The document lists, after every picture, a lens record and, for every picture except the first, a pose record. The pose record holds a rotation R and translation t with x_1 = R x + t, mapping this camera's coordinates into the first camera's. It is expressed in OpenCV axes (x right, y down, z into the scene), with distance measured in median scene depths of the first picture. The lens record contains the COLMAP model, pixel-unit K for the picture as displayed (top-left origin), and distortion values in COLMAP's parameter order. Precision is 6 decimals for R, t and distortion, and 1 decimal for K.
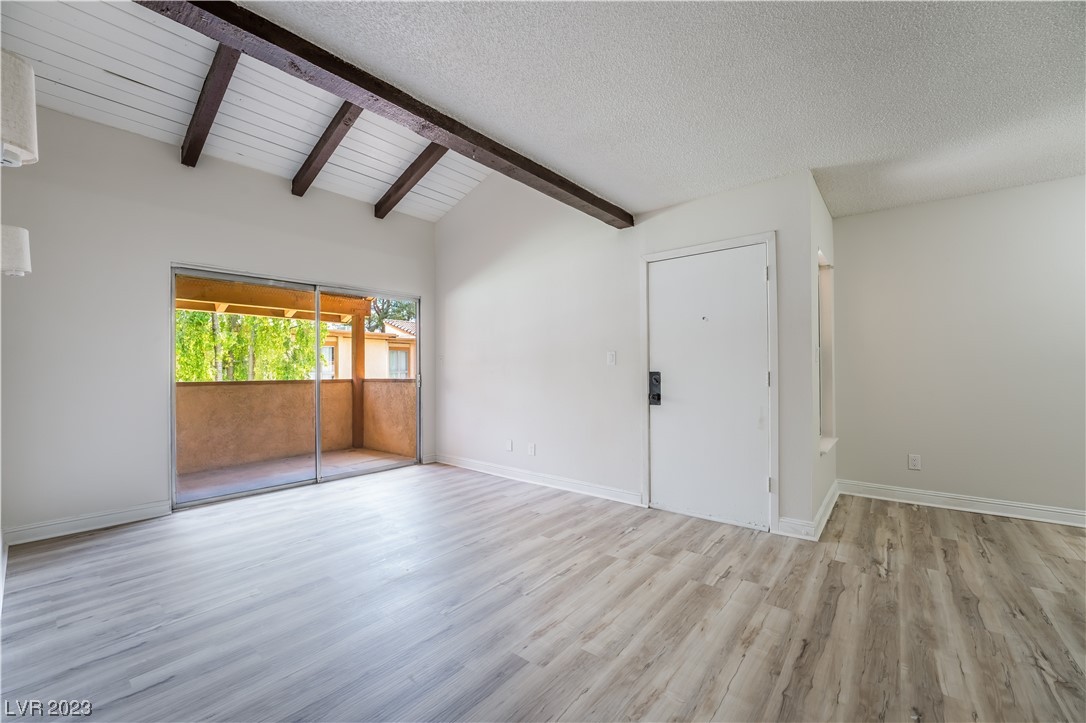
lens RADIAL K [[438.6, 0, 542.2], [0, 438.6, 365.8], [0, 0, 1]] dist [-0.030370, 0.004242]
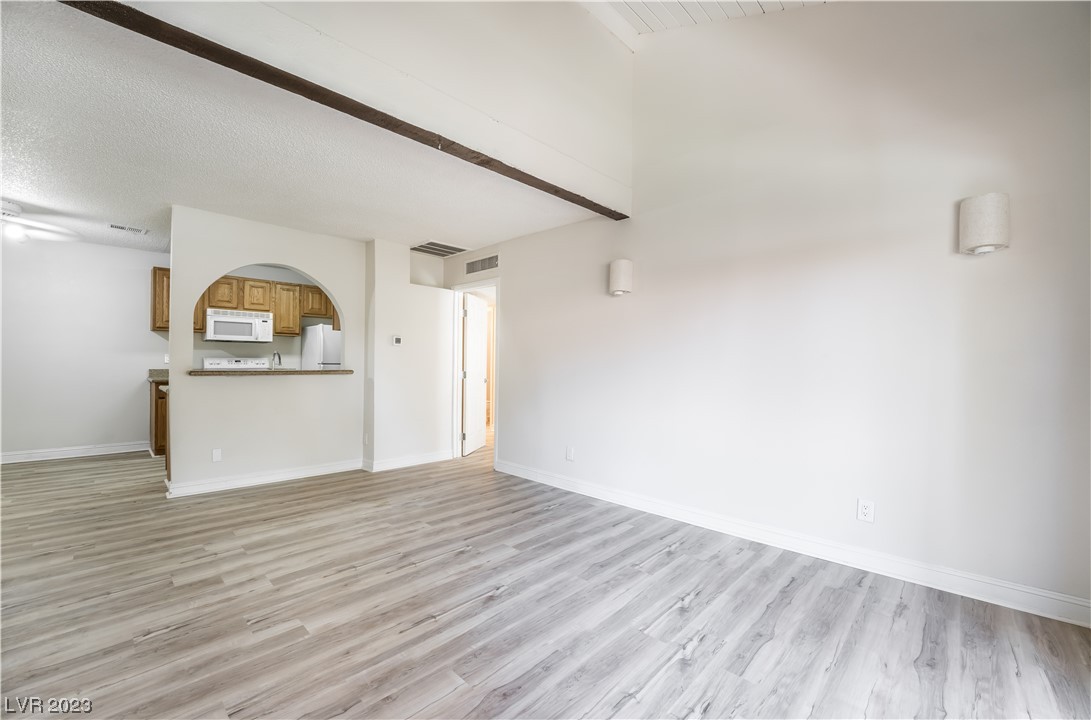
lens RADIAL K [[443.5, 0, 545.3], [0, 443.5, 364.5], [0, 0, 1]] dist [-0.026558, 0.000917]
pose [[-0.996674, -0.005667, 0.081297, -0.419606], [-0.005763, 0.999983, -0.000952, 0.008875], [-0.081291, -0.001418, -0.996689, 1.730764]]
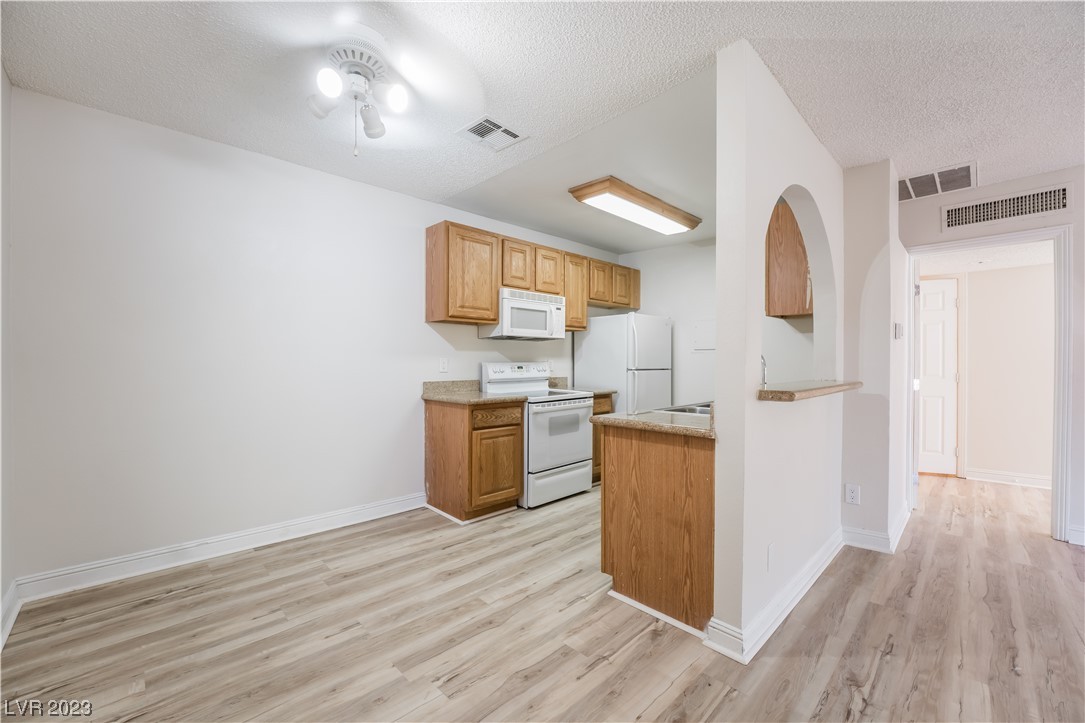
lens RADIAL K [[440.1, 0, 542.2], [0, 440.1, 366.3], [0, 0, 1]] dist [-0.032758, 0.005022]
pose [[-0.993502, 0.006167, 0.113646, 1.030486], [0.006325, 0.999979, 0.001030, -0.006457], [-0.113637, 0.001743, -0.993521, 1.159065]]
